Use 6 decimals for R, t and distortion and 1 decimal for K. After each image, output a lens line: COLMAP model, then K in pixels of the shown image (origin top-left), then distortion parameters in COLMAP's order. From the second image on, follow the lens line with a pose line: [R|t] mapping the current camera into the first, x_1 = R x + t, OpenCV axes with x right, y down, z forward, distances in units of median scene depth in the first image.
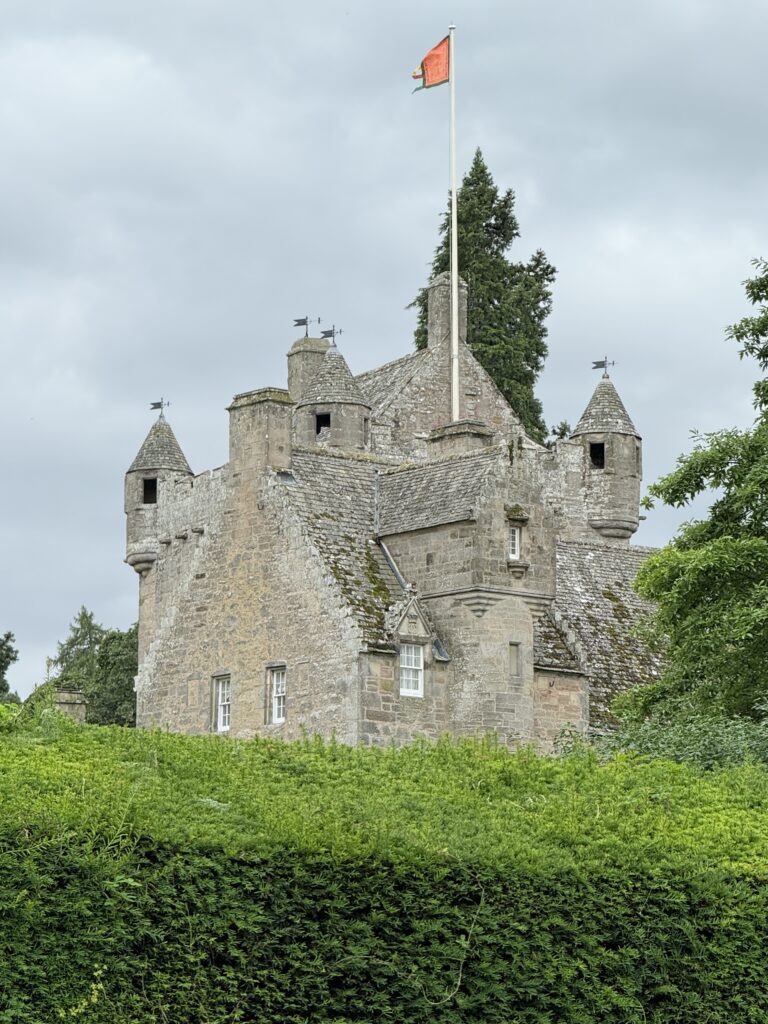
lens RADIAL K [[4114.1, 0, 384.3], [0, 4114.1, 512.0], [0, 0, 1]] dist [0.104172, 0.000000]
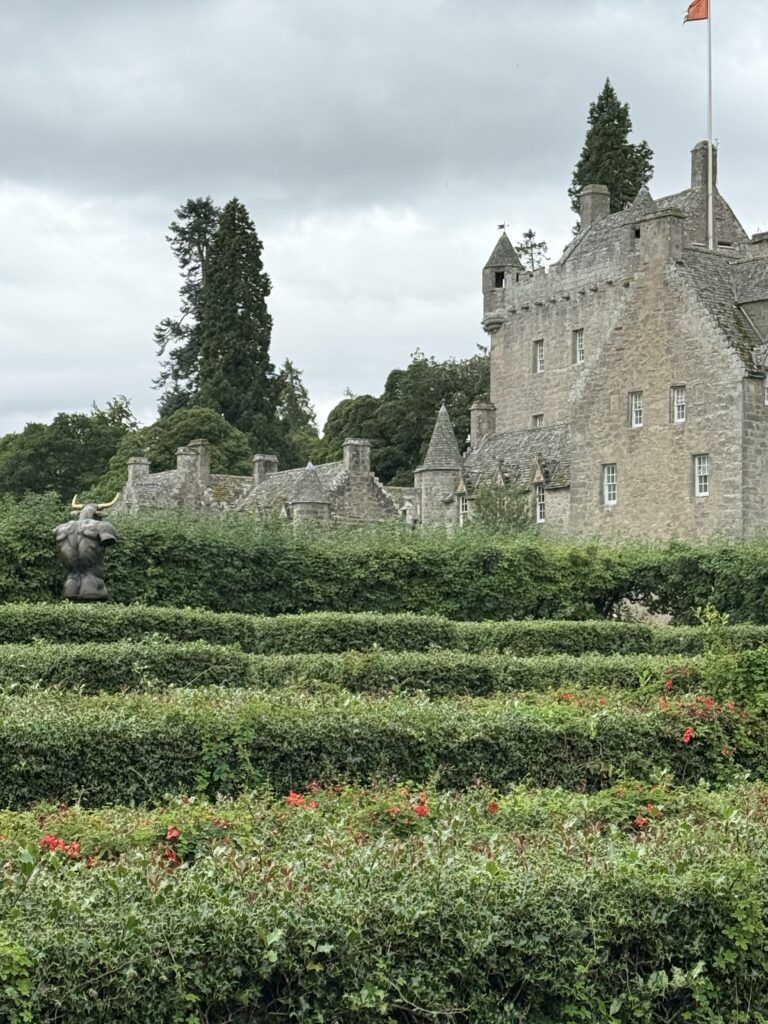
lens RADIAL K [[2299.9, 0, 383.7], [0, 2299.9, 511.9], [0, 0, 1]] dist [0.072644, 0.000000]
pose [[0.999823, 0.004793, 0.018209, -0.151332], [-0.006361, 0.996188, 0.087005, 0.009459], [-0.017723, -0.087106, 0.996041, 0.121137]]
